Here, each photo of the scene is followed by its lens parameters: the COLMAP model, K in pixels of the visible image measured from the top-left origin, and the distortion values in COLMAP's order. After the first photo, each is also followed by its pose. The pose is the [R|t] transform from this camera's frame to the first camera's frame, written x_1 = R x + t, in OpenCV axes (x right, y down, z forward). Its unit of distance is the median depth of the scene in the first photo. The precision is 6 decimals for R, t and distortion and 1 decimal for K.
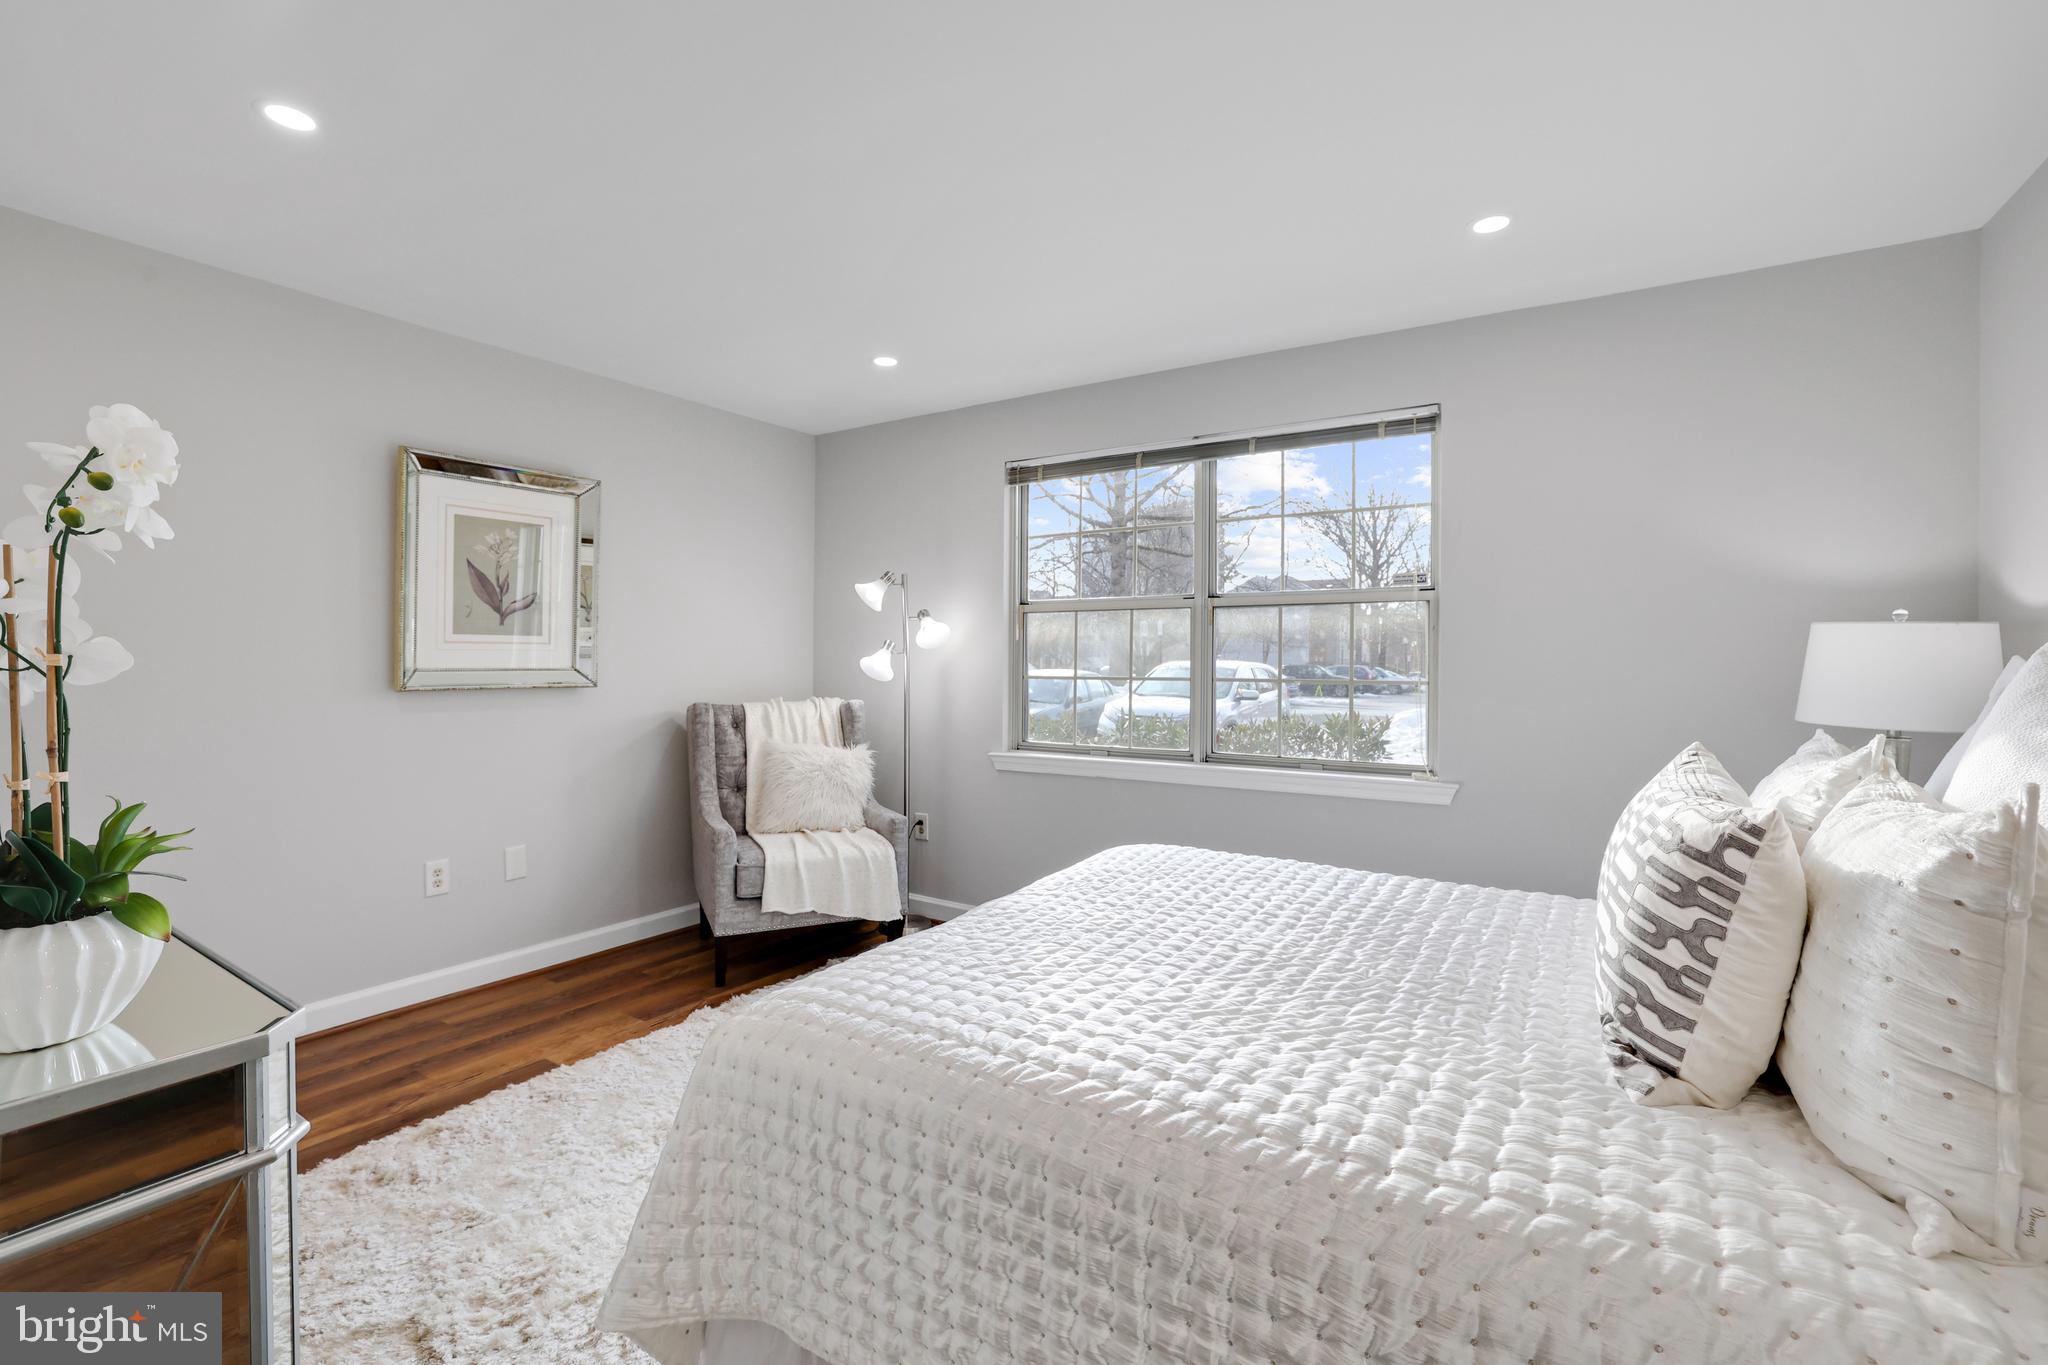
lens RADIAL K [[882.7, 0, 1002.5], [0, 882.7, 661.8], [0, 0, 1]] dist [-0.042245, 0.011936]
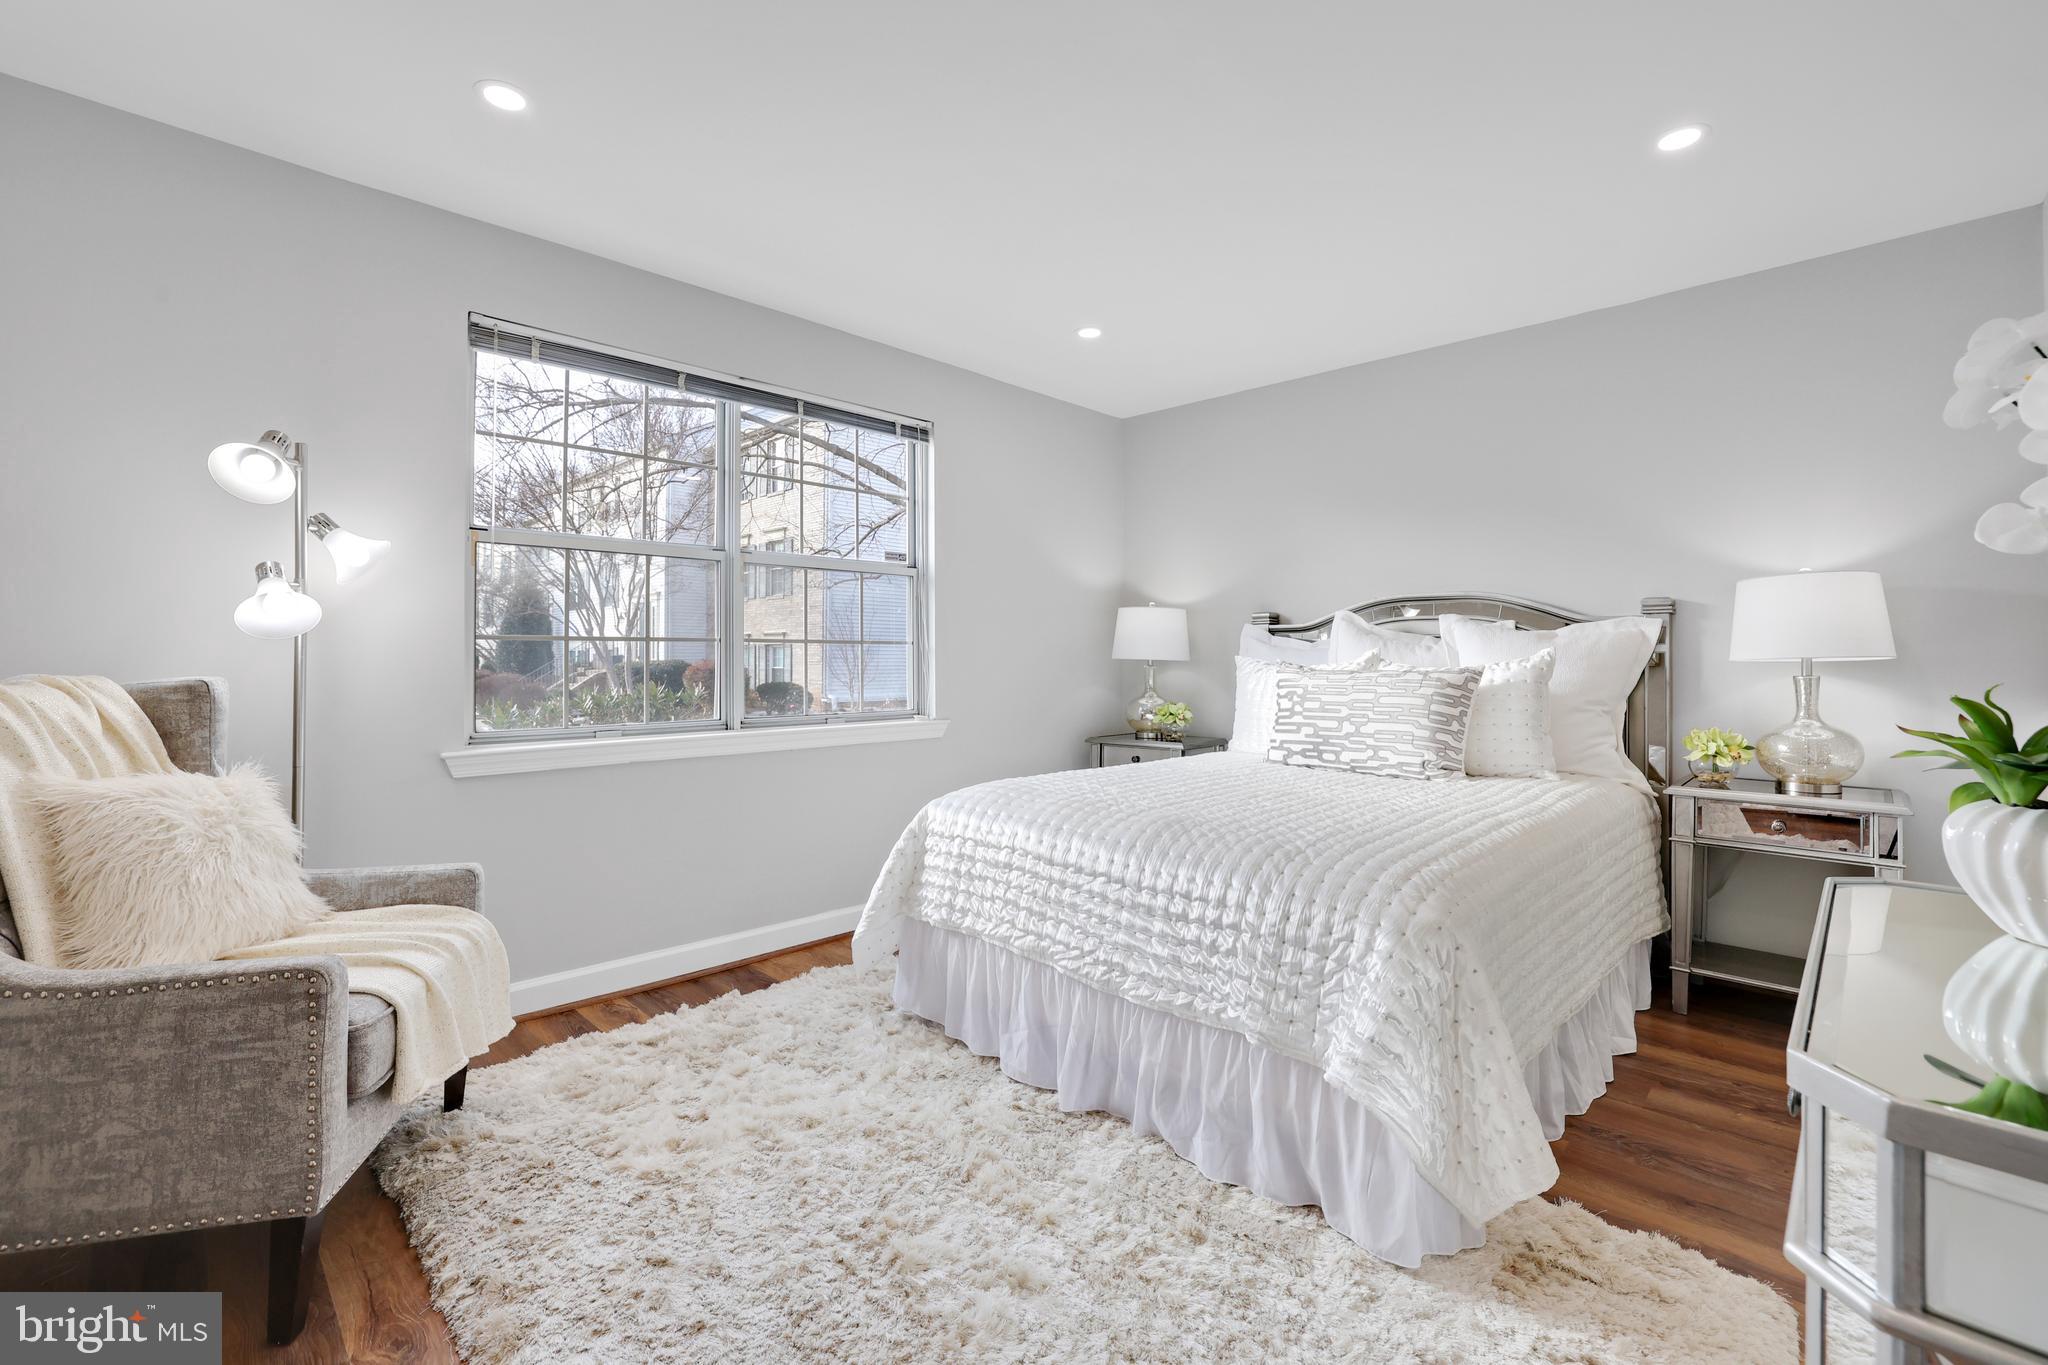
lens RADIAL K [[882.7, 0, 1002.5], [0, 882.7, 661.8], [0, 0, 1]] dist [-0.042245, 0.011936]
pose [[0.195258, -0.005768, 0.980735, -0.879604], [0.001577, 0.999983, 0.005567, 0.053952], [-0.980751, 0.000460, 0.195264, 0.772338]]
